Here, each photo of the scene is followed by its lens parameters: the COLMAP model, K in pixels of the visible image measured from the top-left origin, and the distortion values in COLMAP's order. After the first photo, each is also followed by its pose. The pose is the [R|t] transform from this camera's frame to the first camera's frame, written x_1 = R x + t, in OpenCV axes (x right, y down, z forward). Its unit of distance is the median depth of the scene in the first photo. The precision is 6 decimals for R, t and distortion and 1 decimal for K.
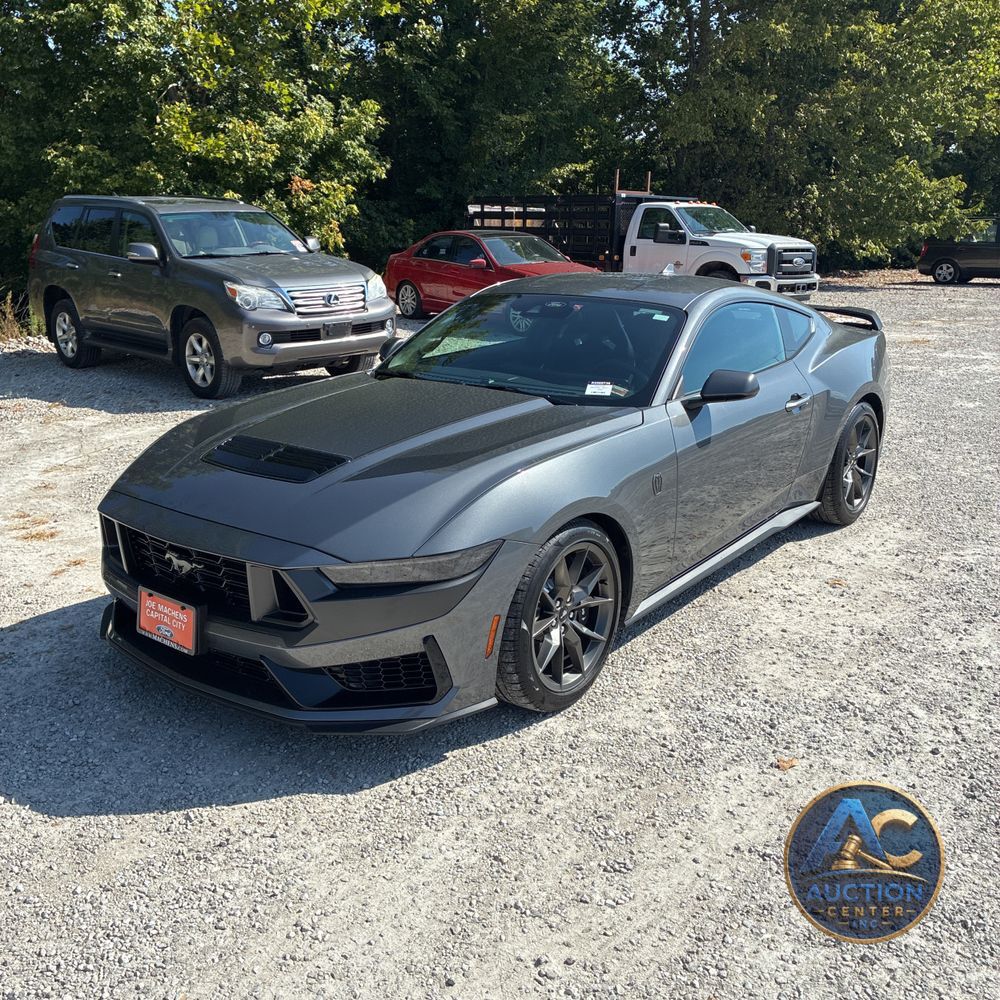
lens RADIAL K [[1012.7, 0, 499.4], [0, 1012.7, 499.4], [0, 0, 1]] dist [0.010369, 0.000000]
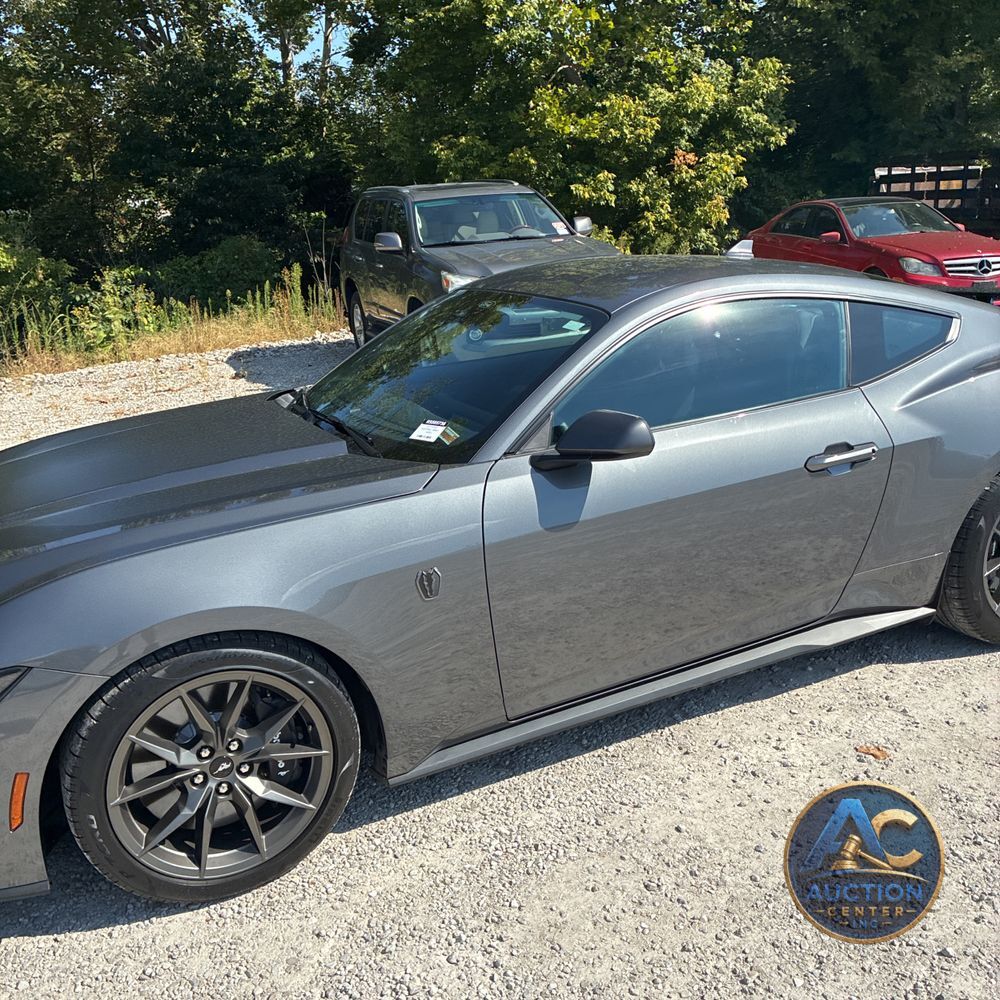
lens RADIAL K [[1012.7, 0, 502.8], [0, 1012.7, 504.9], [0, 0, 1]] dist [0.010369, 0.000000]
pose [[0.892929, 0.077328, -0.443506, 0.099424], [-0.066146, 0.996981, 0.040656, -0.019886], [0.445311, -0.006967, 0.895349, 0.088492]]
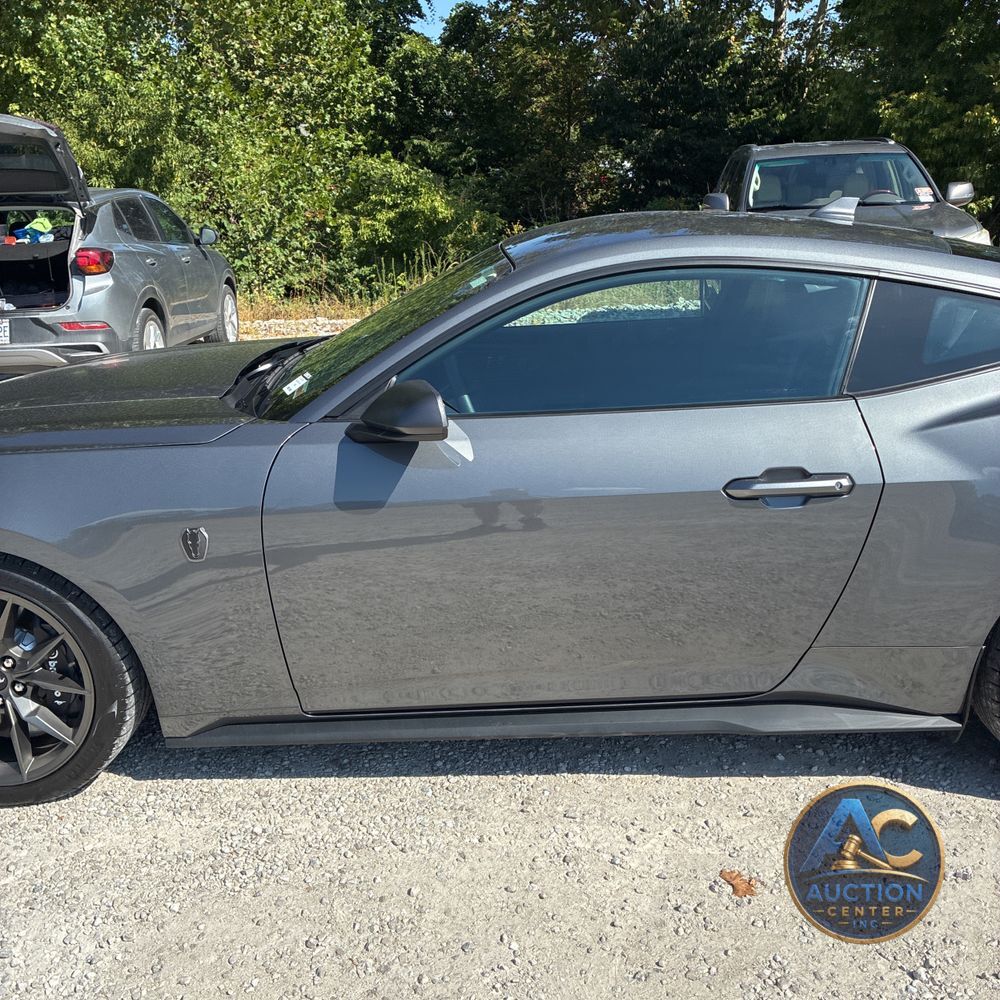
lens RADIAL K [[1012.7, 0, 490.6], [0, 1012.7, 492.7], [0, 0, 1]] dist [0.010369, 0.000000]
pose [[0.581033, 0.213821, -0.785291, 0.149131], [-0.194911, 0.973352, 0.120813, -0.031379], [0.790197, 0.082866, 0.607225, 0.157084]]
